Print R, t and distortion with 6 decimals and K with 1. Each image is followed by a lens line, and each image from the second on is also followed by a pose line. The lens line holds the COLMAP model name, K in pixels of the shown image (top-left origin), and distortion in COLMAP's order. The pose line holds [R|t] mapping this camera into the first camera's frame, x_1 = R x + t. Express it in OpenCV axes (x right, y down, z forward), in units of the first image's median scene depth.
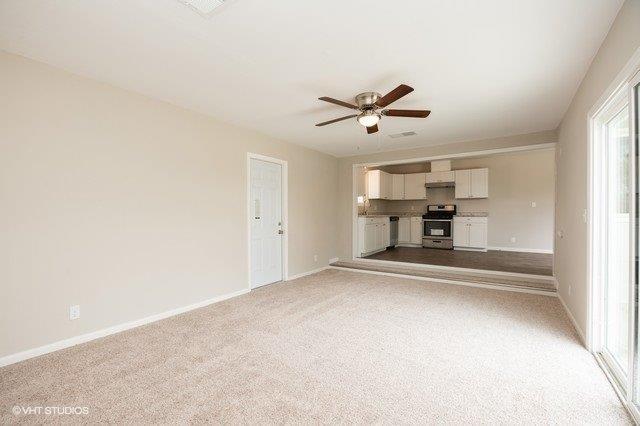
lens RADIAL K [[286.3, 0, 313.9], [0, 286.3, 214.4], [0, 0, 1]] dist [-0.000879, -0.000019]
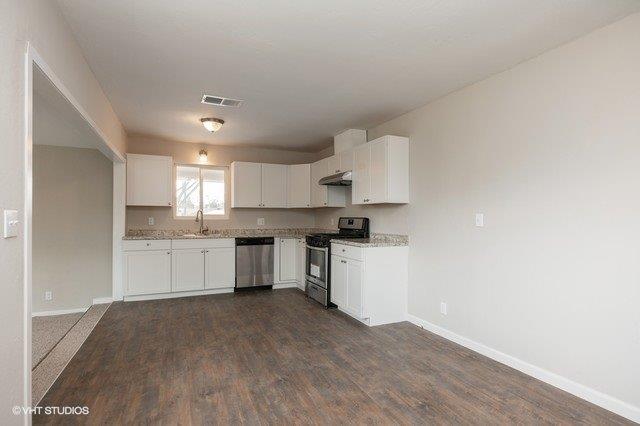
lens RADIAL K [[323.9, 0, 320.2], [0, 323.9, 215.5], [0, 0, 1]] dist [0.001332, 0.000383]
pose [[0.855113, 0.000905, -0.518441, 0.755560], [-0.007535, 0.999915, -0.010682, -0.031928], [0.518387, 0.013040, 0.855047, 0.504350]]
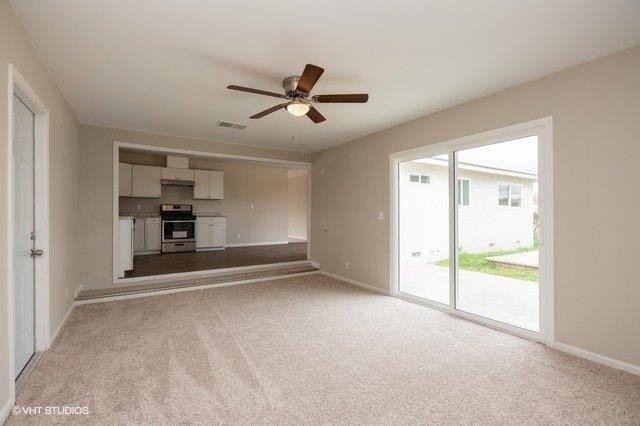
lens RADIAL K [[290.7, 0, 307.4], [0, 290.7, 212.5], [0, 0, 1]] dist [0.022553, -0.000112]
pose [[0.418788, 0.002227, 0.908081, -0.248642], [0.004143, 0.999982, -0.004363, -0.001977], [-0.908075, 0.005590, 0.418771, 0.243984]]
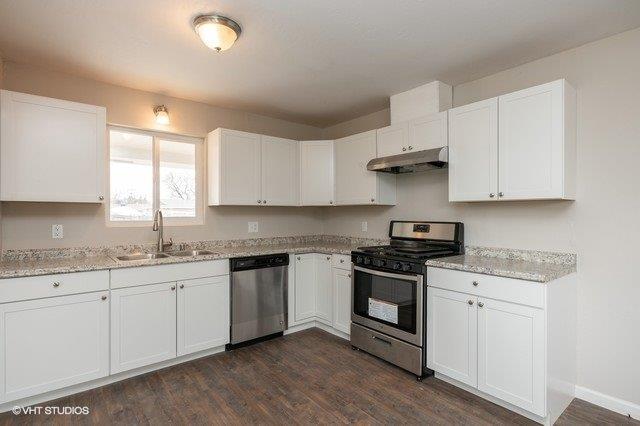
lens RADIAL K [[323.9, 0, 320.2], [0, 323.9, 215.5], [0, 0, 1]] dist [0.001332, 0.000383]
pose [[0.955813, -0.000027, -0.293976, 0.475882], [-0.000585, 0.999998, -0.001994, -0.041862], [0.293975, 0.002078, 0.955811, 0.648694]]
